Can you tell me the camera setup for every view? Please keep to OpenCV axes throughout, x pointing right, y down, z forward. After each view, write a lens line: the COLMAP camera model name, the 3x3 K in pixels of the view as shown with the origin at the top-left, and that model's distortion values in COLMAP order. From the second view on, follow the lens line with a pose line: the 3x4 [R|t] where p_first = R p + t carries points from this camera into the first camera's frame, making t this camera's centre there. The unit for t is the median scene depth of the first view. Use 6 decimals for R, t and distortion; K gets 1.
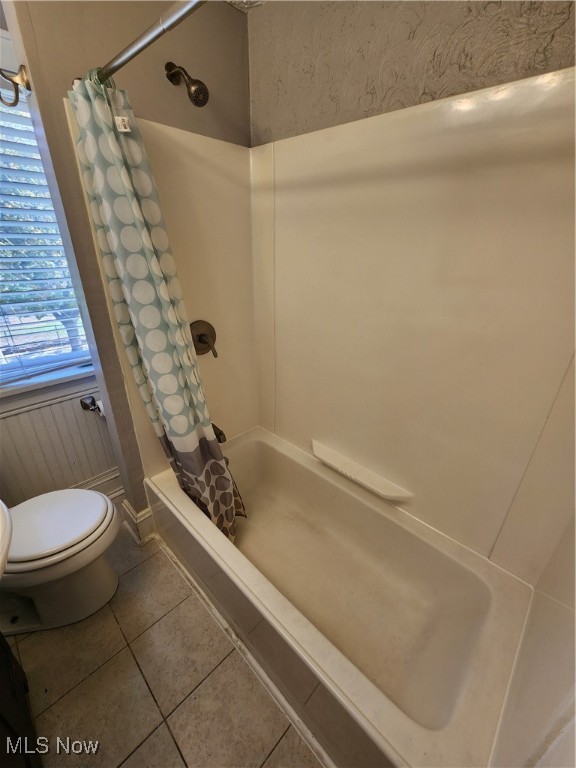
lens RADIAL K [[317.9, 0, 287.8], [0, 317.9, 385.3], [0, 0, 1]] dist [-0.002283, 0.001349]
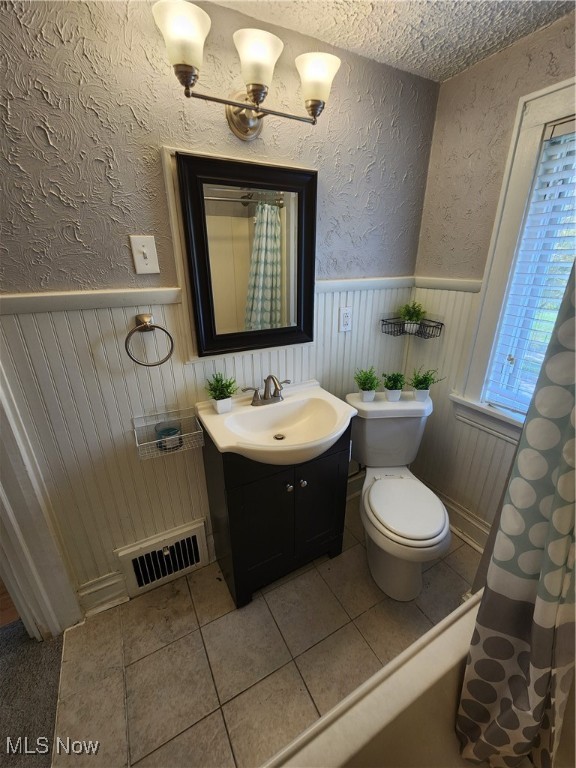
lens RADIAL K [[317.9, 0, 287.8], [0, 317.9, 385.3], [0, 0, 1]] dist [-0.002283, 0.001349]
pose [[-0.287769, 0.346766, -0.892717, 0.303300], [-0.391008, 0.808376, 0.440046, -0.295616], [0.874244, 0.475691, -0.097037, 0.511208]]
